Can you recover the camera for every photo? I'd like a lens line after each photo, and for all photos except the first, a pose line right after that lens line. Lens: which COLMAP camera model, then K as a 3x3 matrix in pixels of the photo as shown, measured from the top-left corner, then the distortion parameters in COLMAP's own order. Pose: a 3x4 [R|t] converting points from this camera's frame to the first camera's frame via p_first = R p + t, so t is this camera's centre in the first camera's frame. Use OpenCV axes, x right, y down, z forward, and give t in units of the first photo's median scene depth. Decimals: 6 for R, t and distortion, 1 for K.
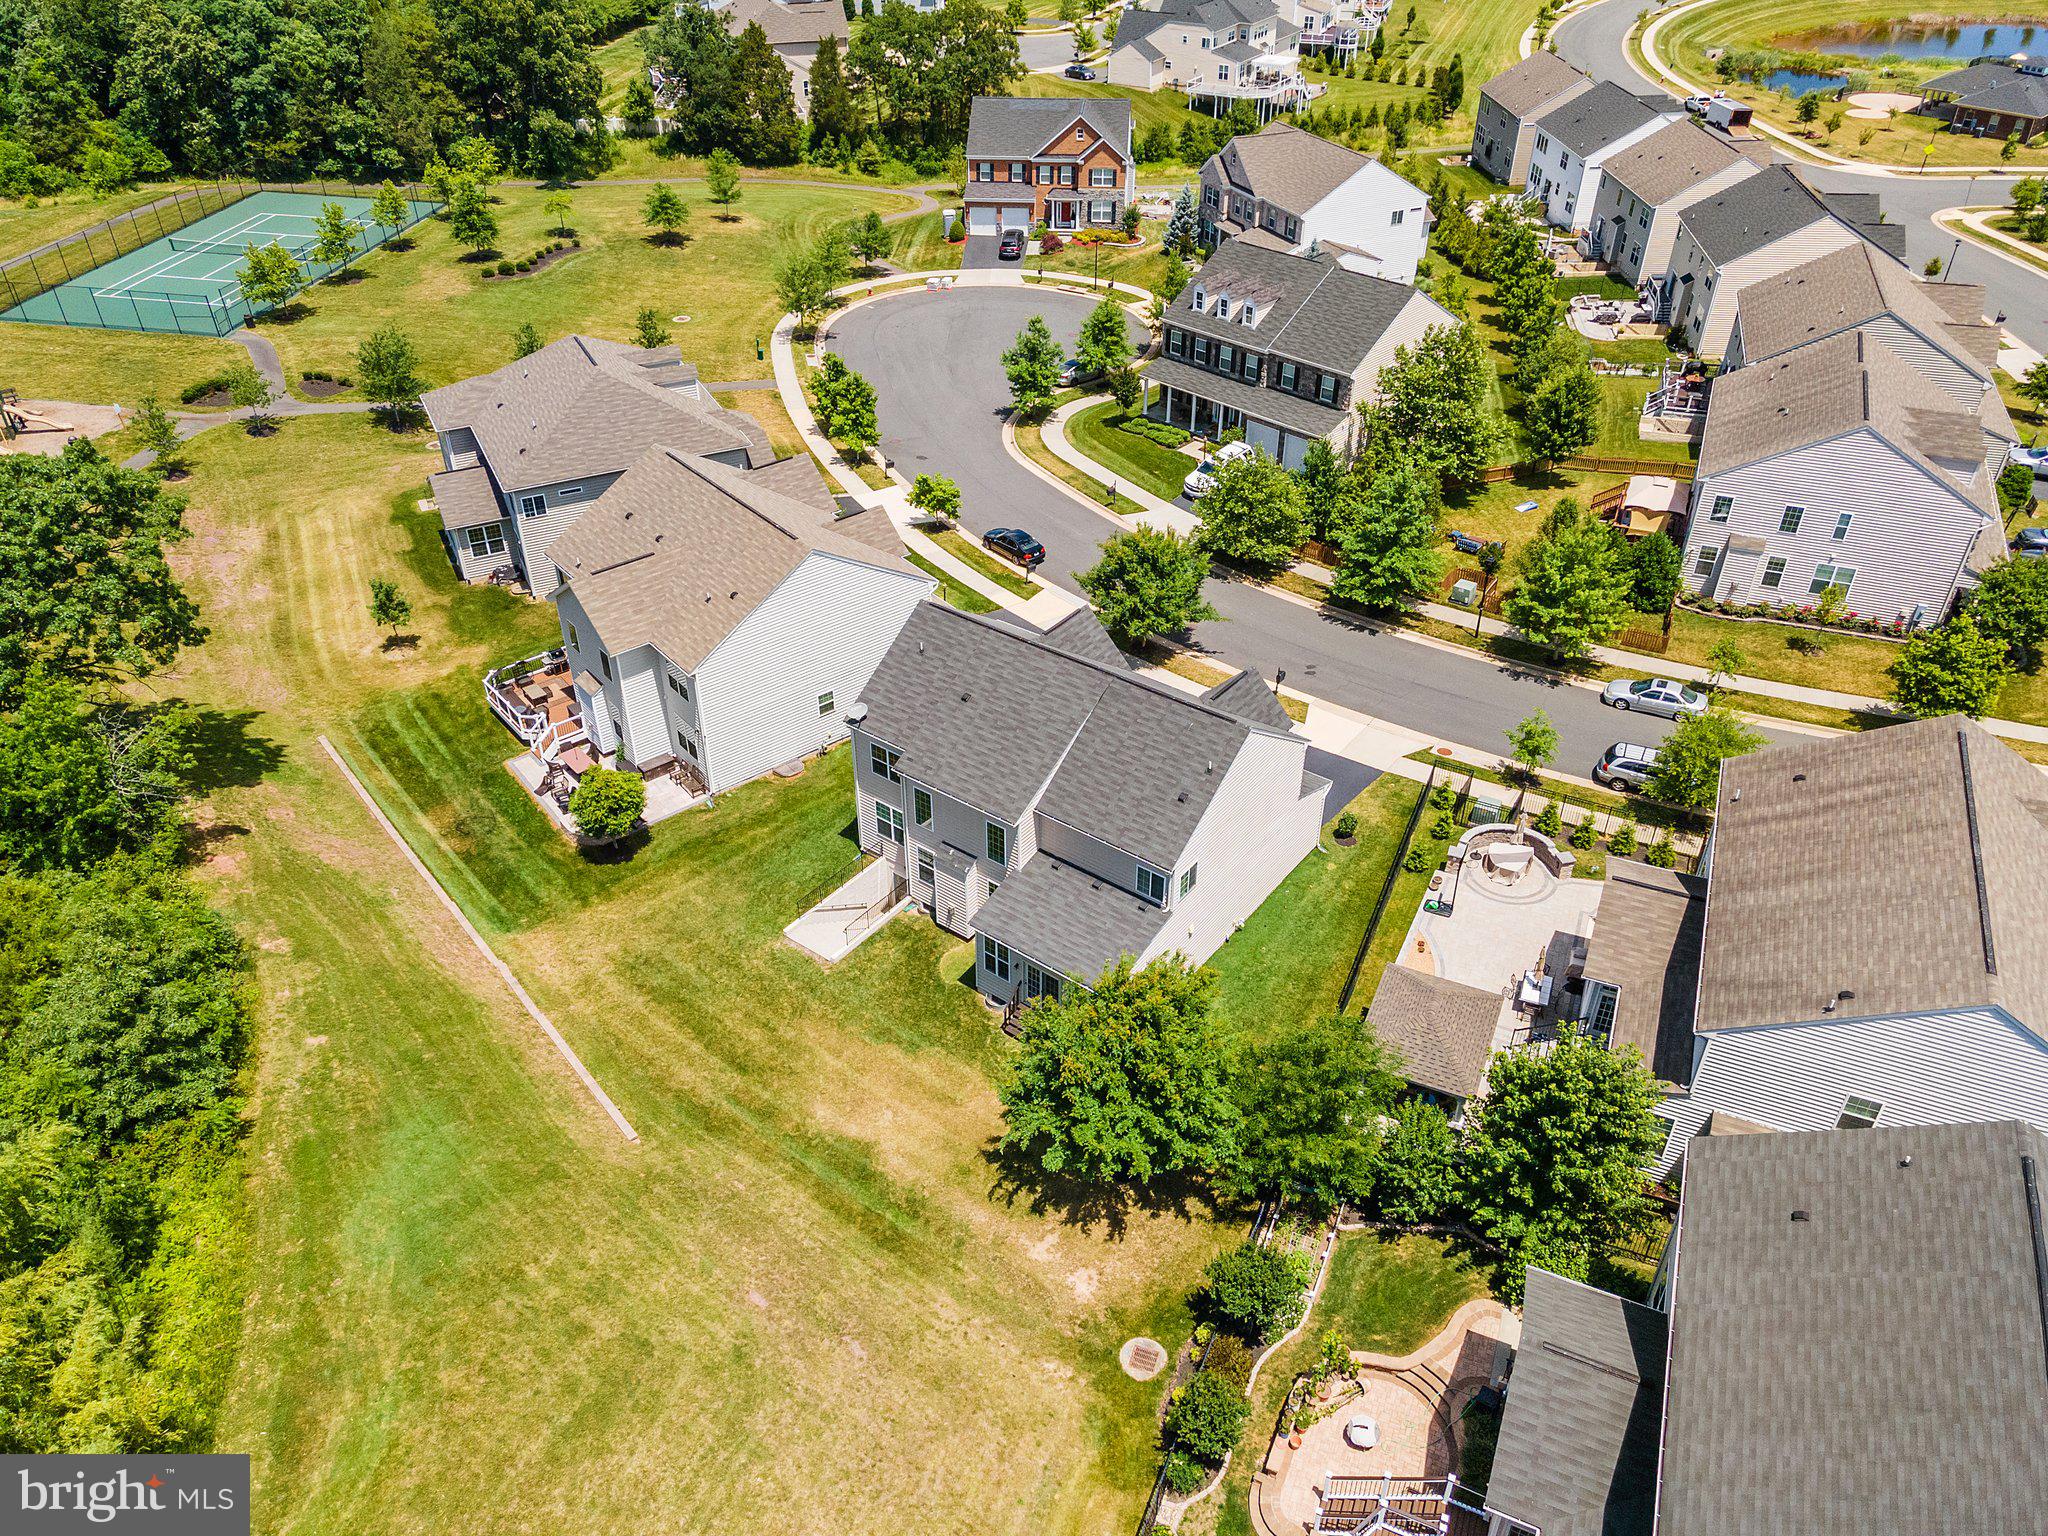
lens RADIAL K [[1425.6, 0, 1024.0], [0, 1425.6, 768.0], [0, 0, 1]] dist [0.057096, -0.000543]
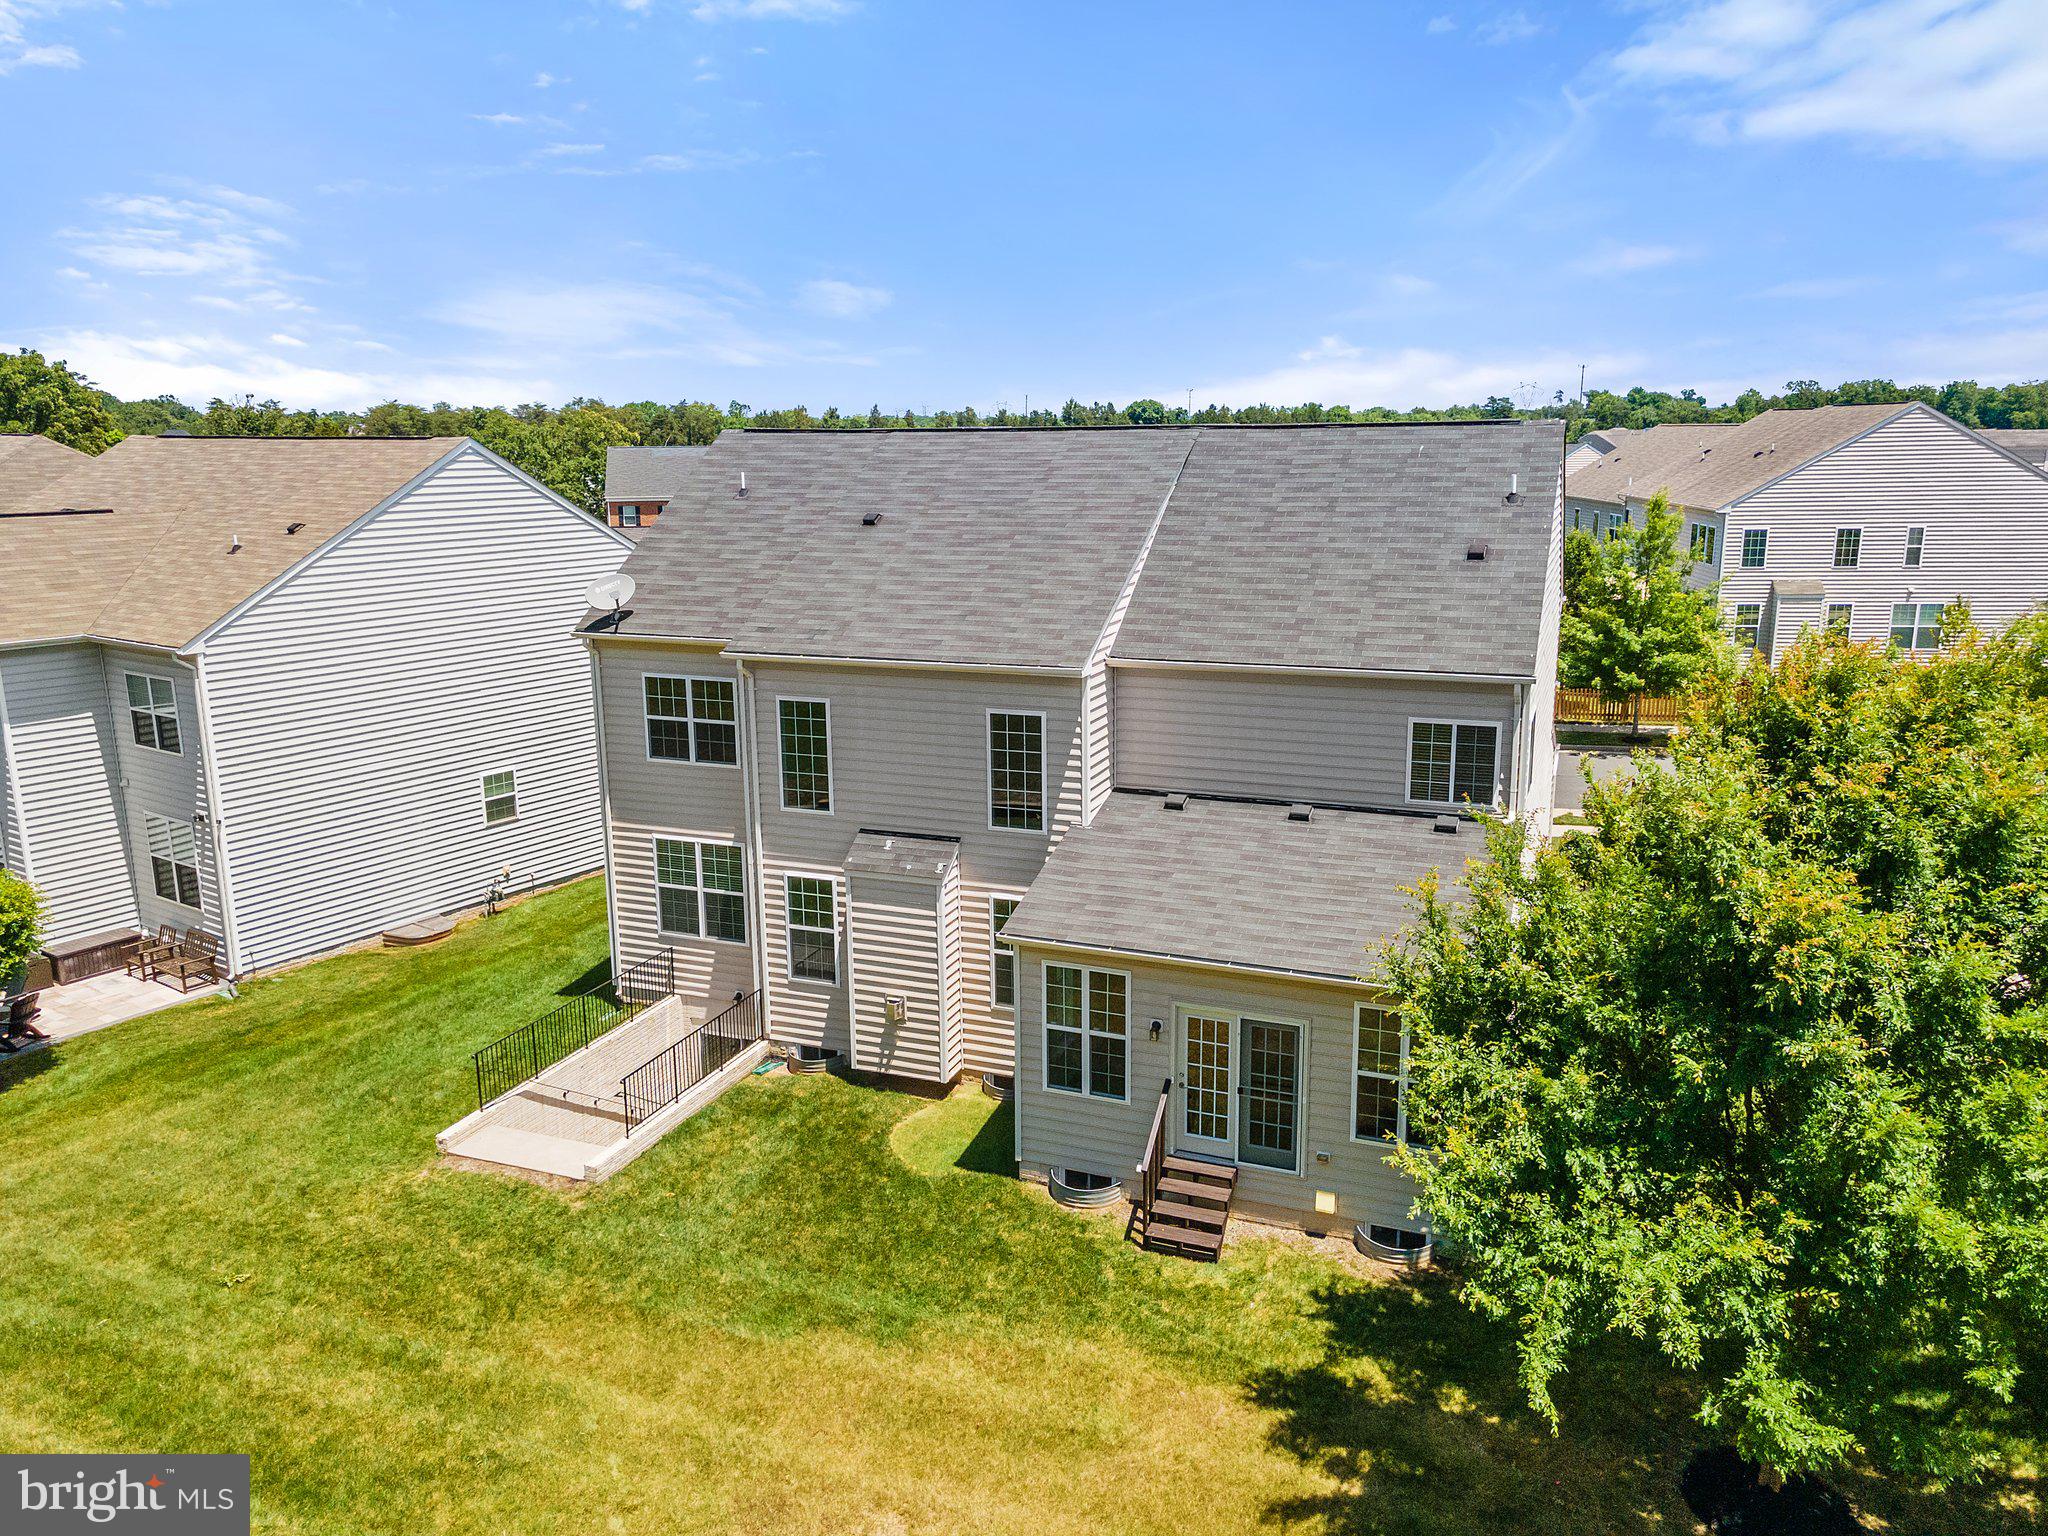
lens RADIAL K [[1490.2, 0, 1017.6], [0, 1490.2, 760.7], [0, 0, 1]] dist [0.023965, 0.034285]
pose [[0.962990, -0.066646, 0.261169, -0.116786], [0.162662, 0.916311, -0.365943, 0.185090], [-0.214923, 0.394882, 0.893239, 0.578582]]
